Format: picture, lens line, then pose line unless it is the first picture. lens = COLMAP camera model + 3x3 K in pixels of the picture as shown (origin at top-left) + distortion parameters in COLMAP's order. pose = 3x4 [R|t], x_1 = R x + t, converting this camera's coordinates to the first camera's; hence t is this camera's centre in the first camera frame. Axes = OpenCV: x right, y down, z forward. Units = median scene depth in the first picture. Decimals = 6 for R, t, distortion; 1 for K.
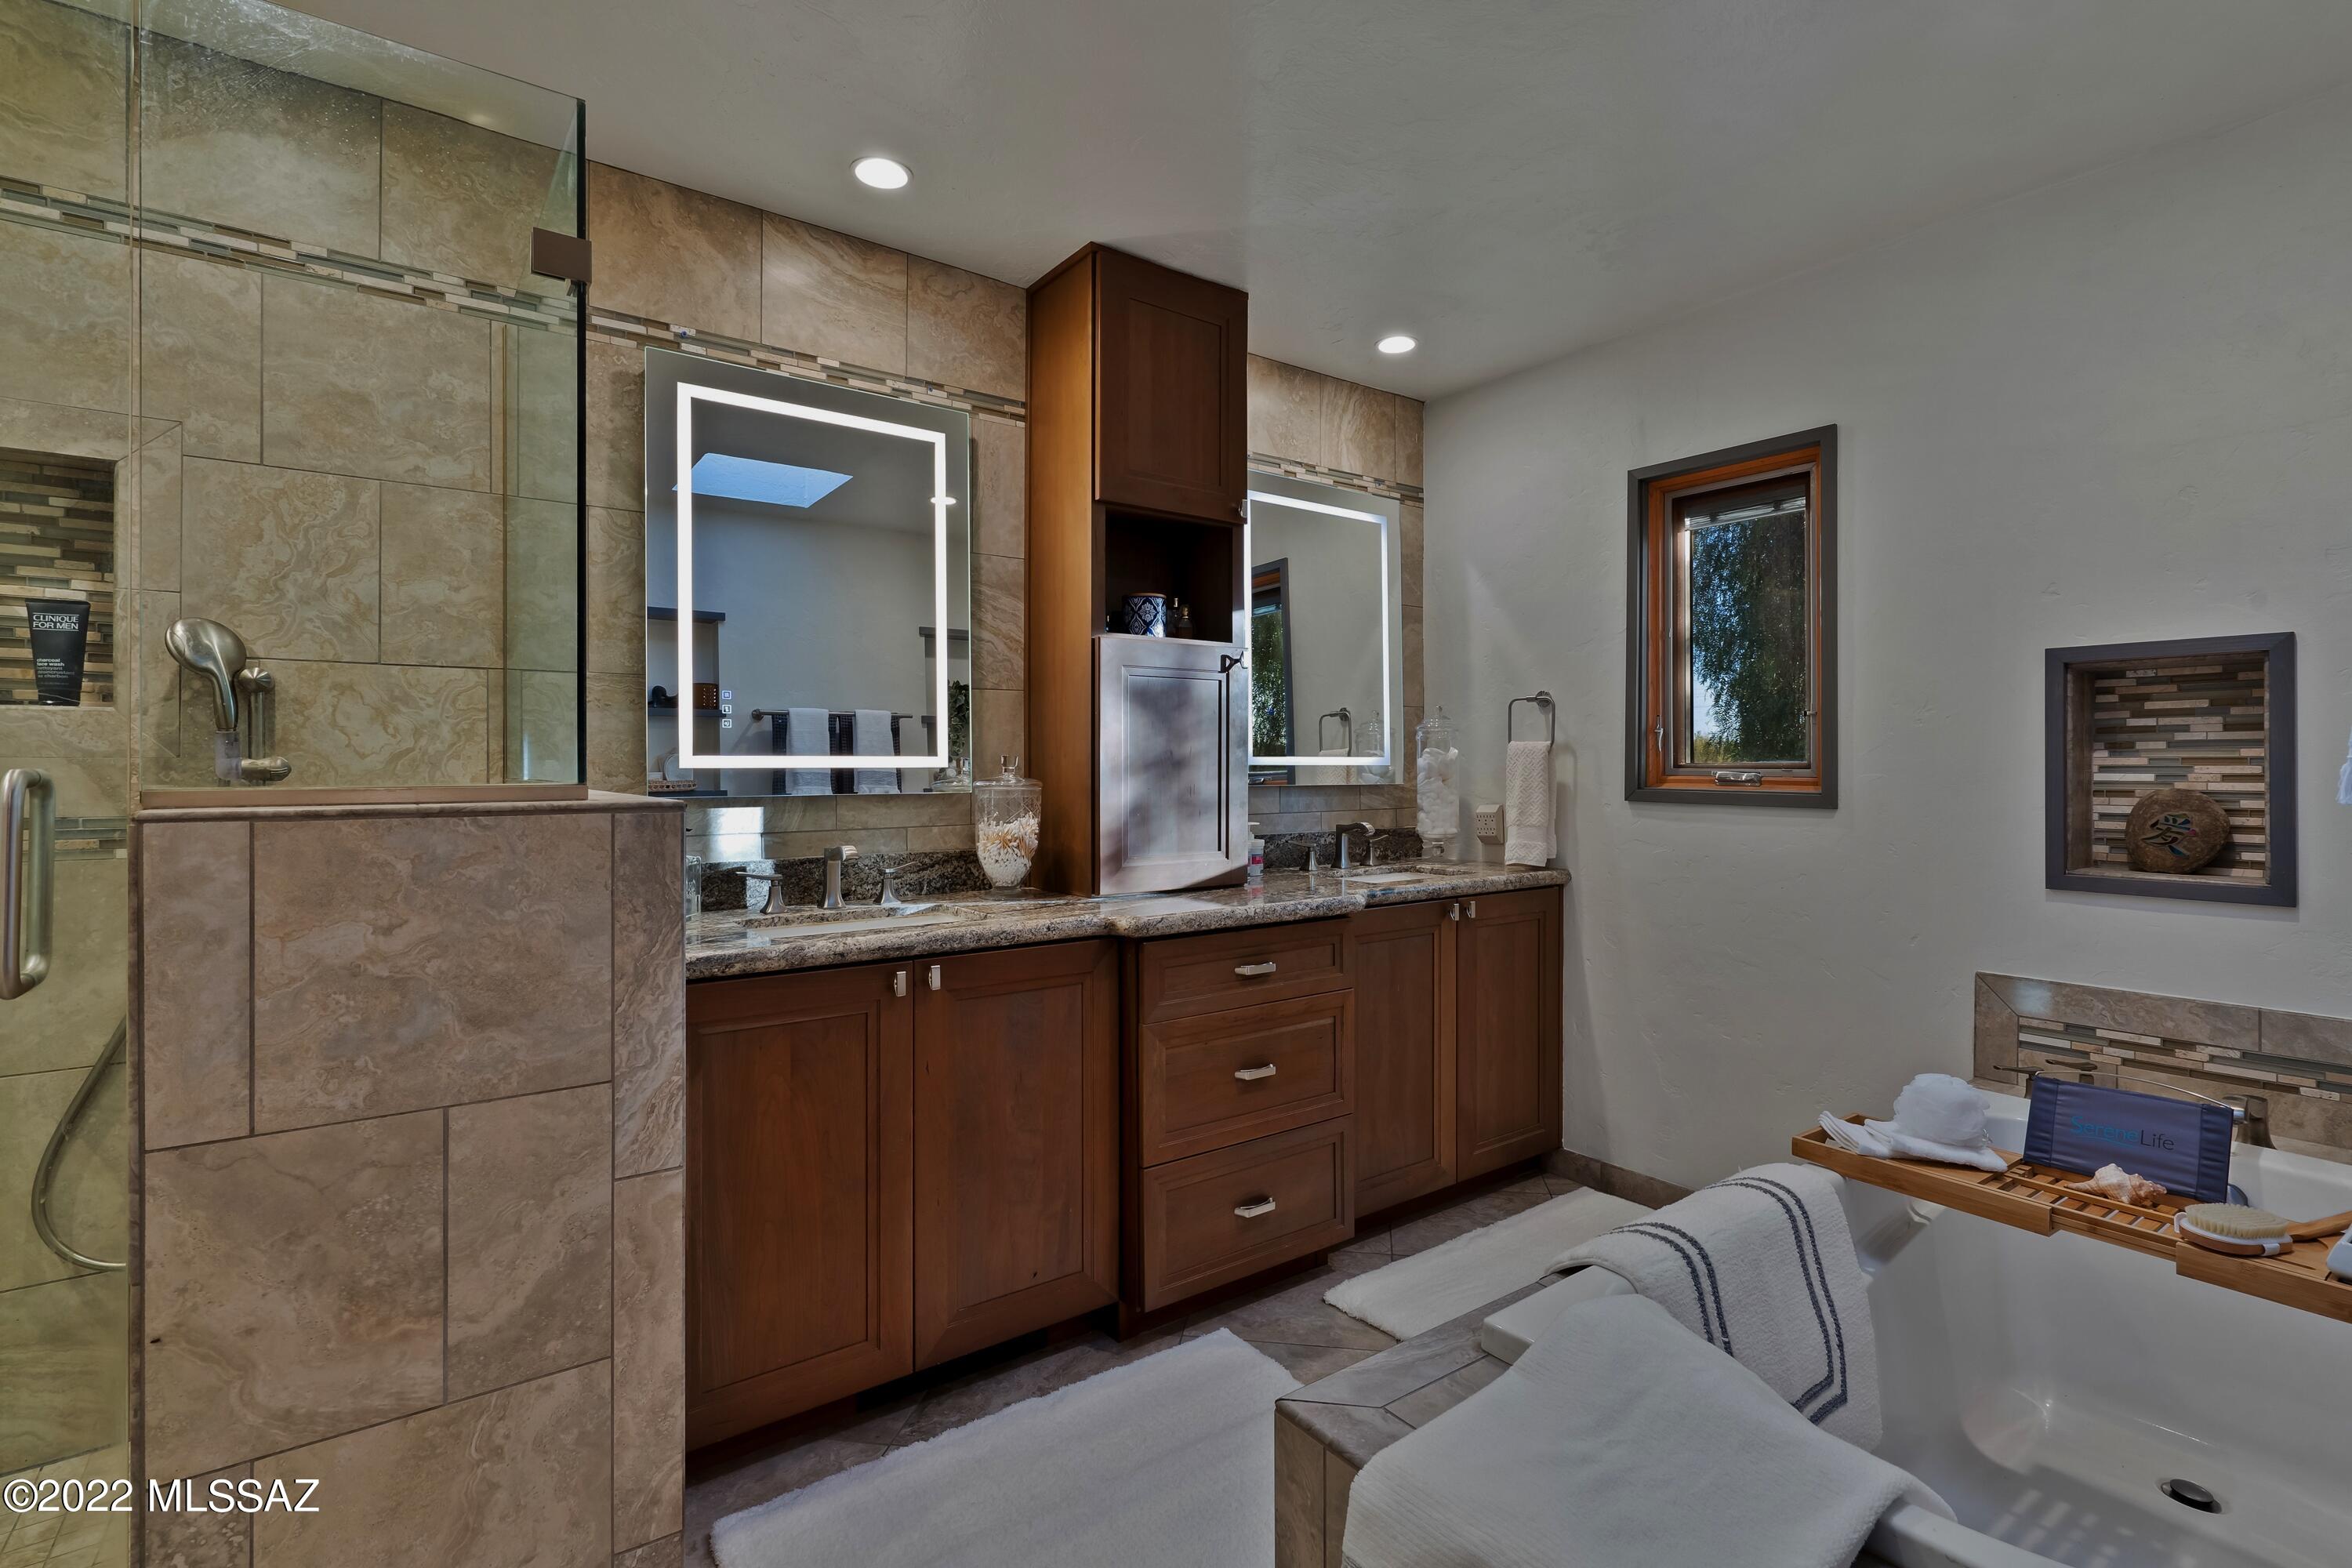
lens RADIAL K [[1082.2, 0, 1174.5], [0, 1082.2, 770.2], [0, 0, 1]] dist [0.003133, 0.000505]
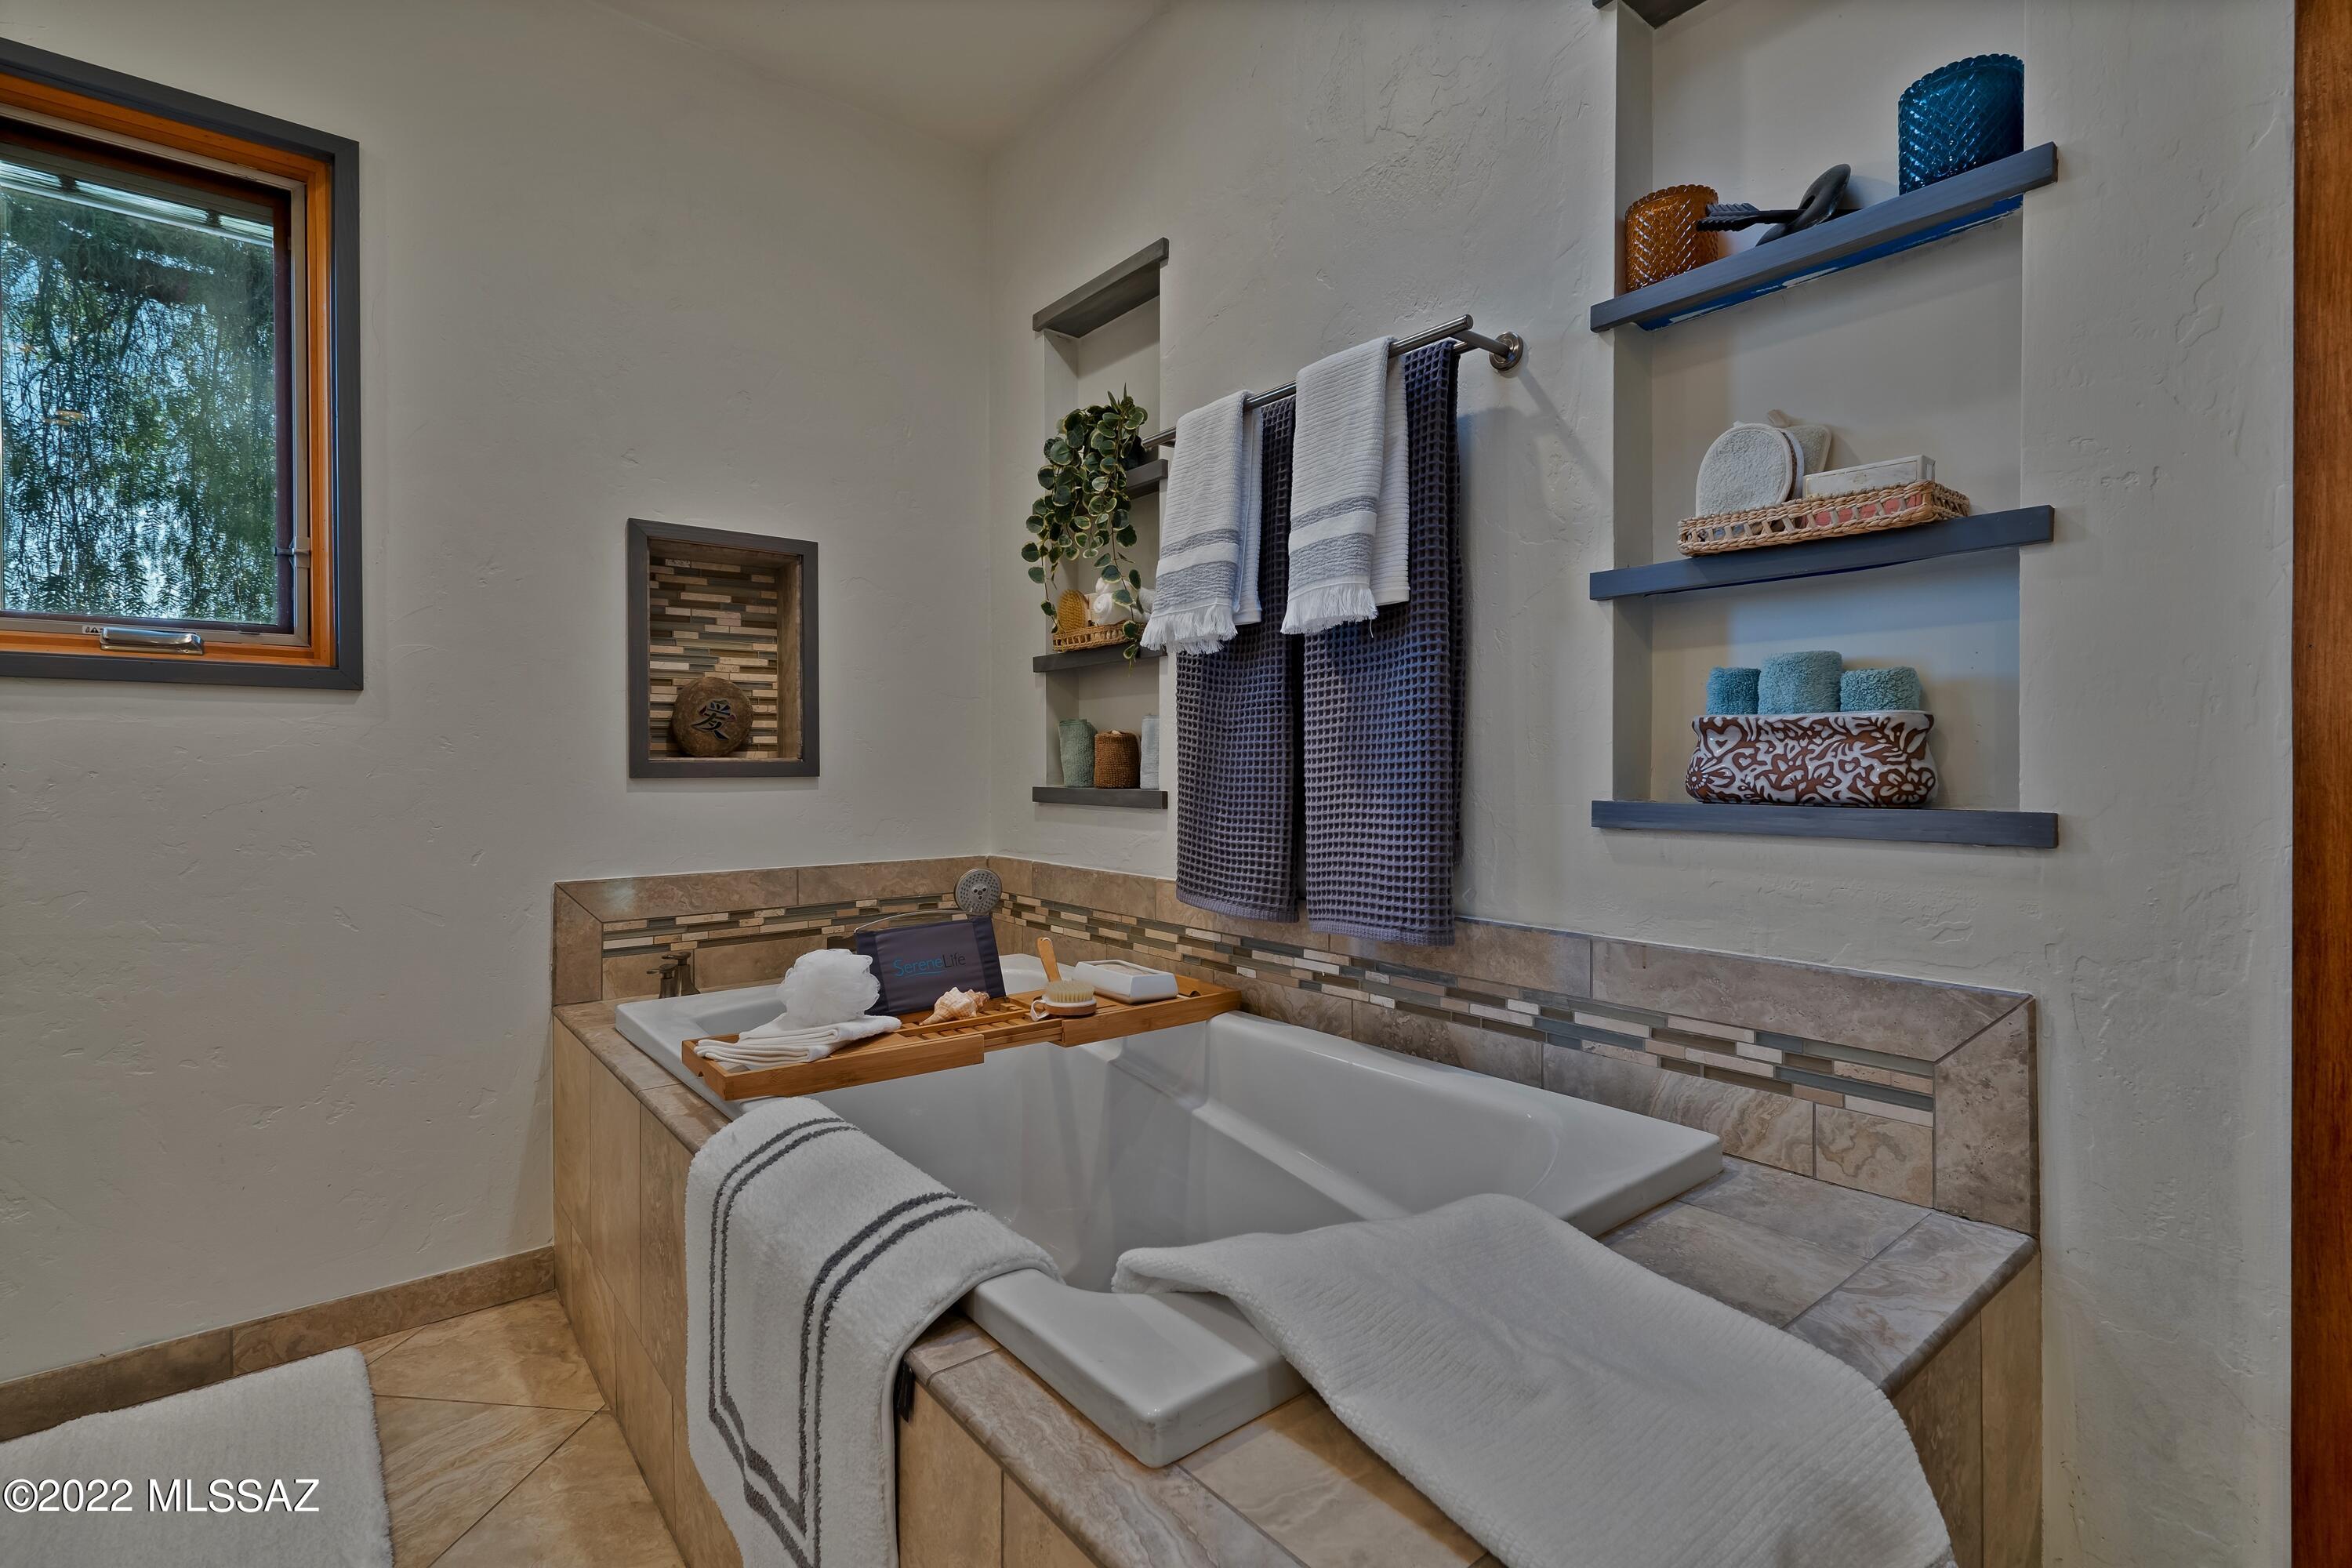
lens RADIAL K [[1082.2, 0, 1175.3], [0, 1082.2, 776.9], [0, 0, 1]] dist [0.003133, 0.000505]
pose [[-0.046656, -0.007865, 0.998880, -0.145746], [0.005598, 0.999951, 0.008135, 0.107121], [-0.998895, 0.005971, -0.046610, 0.599991]]
